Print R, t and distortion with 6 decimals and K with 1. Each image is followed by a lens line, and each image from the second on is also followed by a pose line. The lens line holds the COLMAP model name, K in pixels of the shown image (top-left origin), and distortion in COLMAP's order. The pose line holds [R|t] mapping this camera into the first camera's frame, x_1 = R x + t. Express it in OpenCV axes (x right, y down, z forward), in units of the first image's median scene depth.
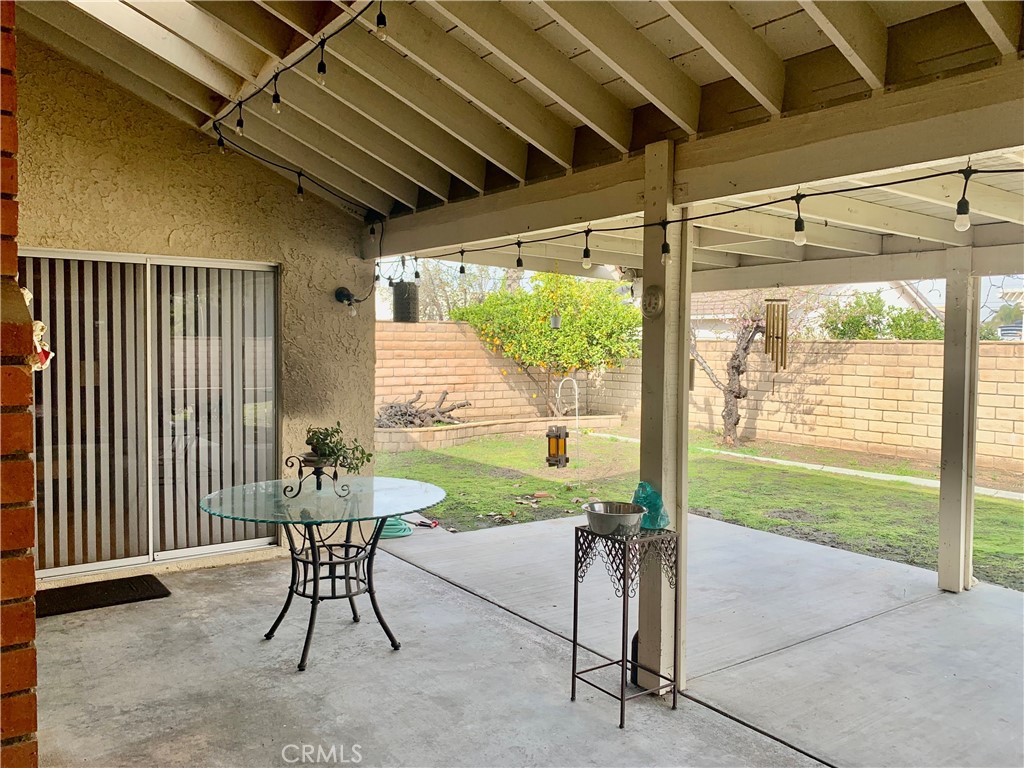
lens RADIAL K [[770.2, 0, 512.0], [0, 770.2, 384.0], [0, 0, 1]] dist [-0.002267, -0.000915]
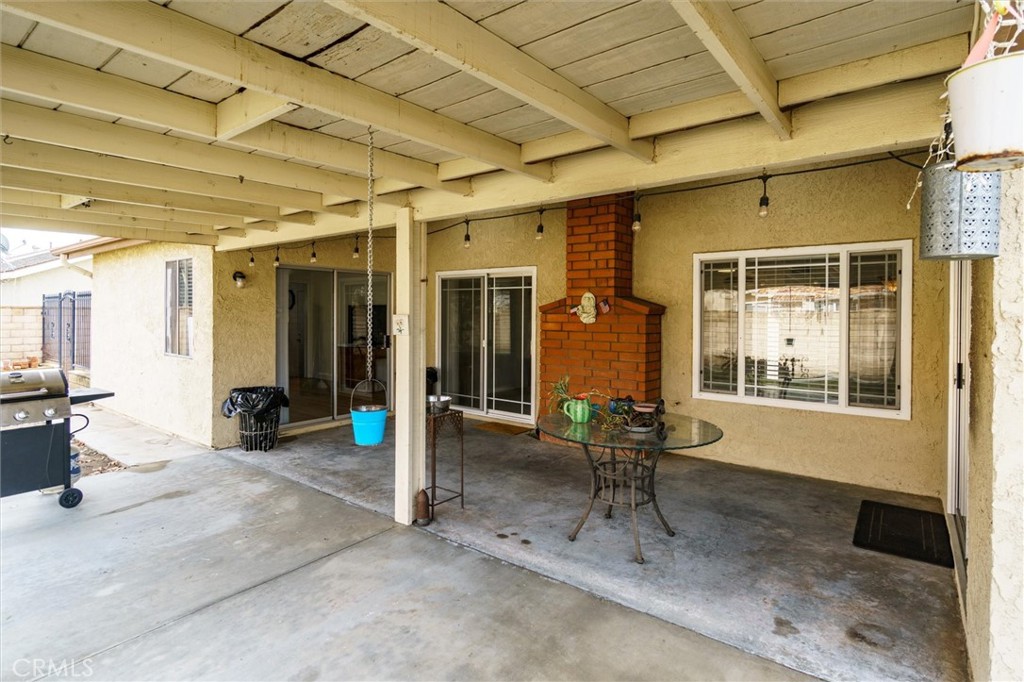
lens RADIAL K [[524.5, 0, 512.0], [0, 524.5, 341.0], [0, 0, 1]] dist [-0.002540, -0.000529]
pose [[-0.956211, -0.003973, -0.292650, 0.256634], [-0.034860, 0.994336, 0.100404, -0.074655], [0.290593, 0.106209, -0.950934, 1.702487]]
